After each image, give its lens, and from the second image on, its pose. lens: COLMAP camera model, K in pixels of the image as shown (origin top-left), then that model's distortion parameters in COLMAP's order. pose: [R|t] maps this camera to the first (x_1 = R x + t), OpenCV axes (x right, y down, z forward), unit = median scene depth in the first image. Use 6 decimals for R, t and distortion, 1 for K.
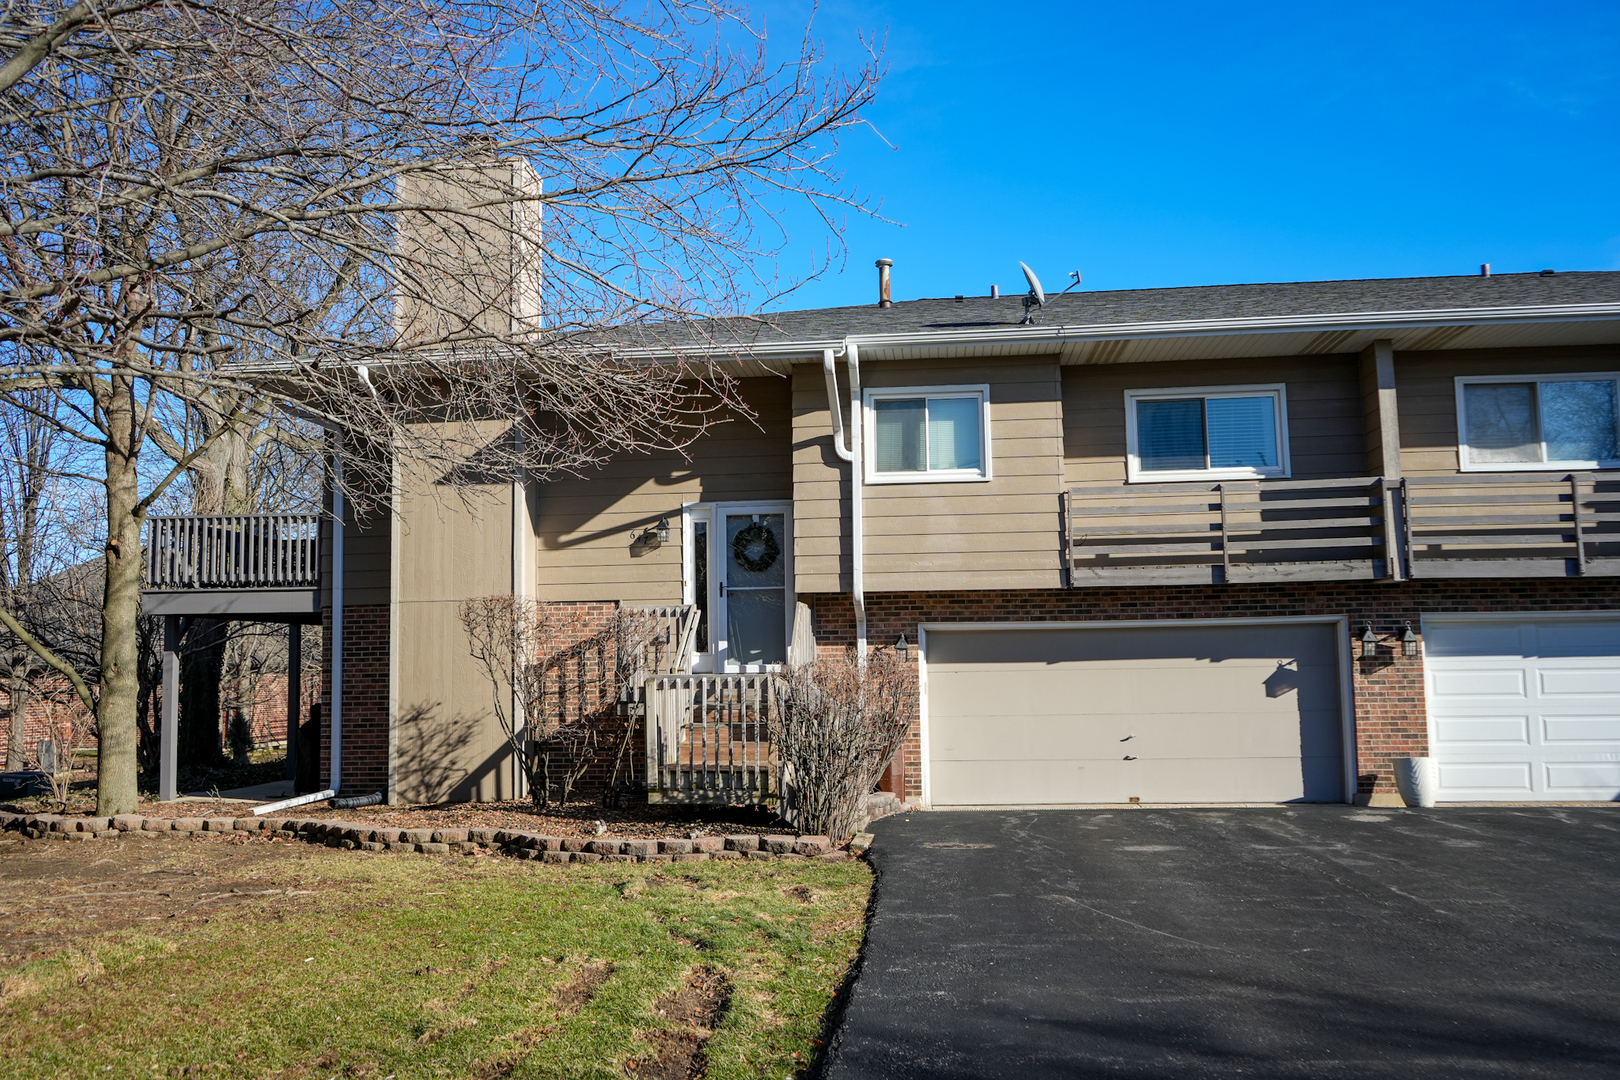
lens RADIAL K [[1280.0, 0, 807.1], [0, 1280.0, 540.8], [0, 0, 1]] dist [-0.011143, -0.002574]
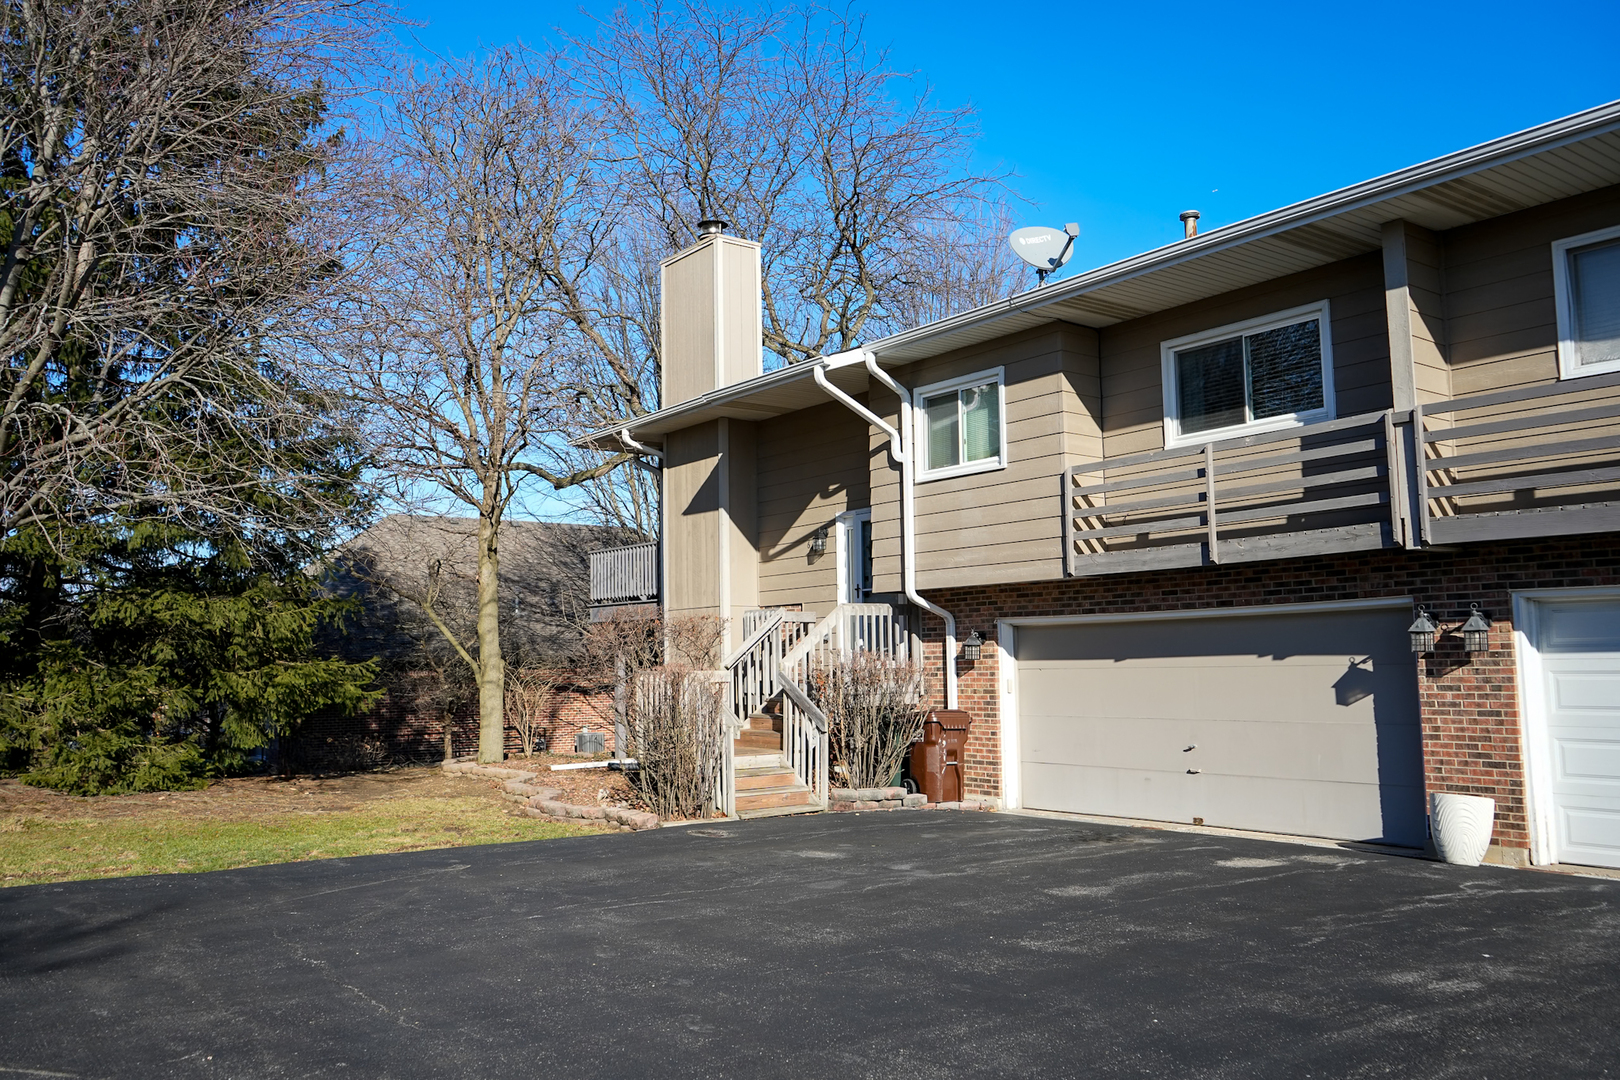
lens RADIAL K [[1280.0, 0, 806.2], [0, 1280.0, 539.3], [0, 0, 1]] dist [-0.011143, -0.002574]
pose [[0.691209, -0.066449, -0.719593, 0.709221], [0.074585, 0.997006, -0.020424, 0.013824], [0.718795, -0.039554, 0.694096, 0.233287]]
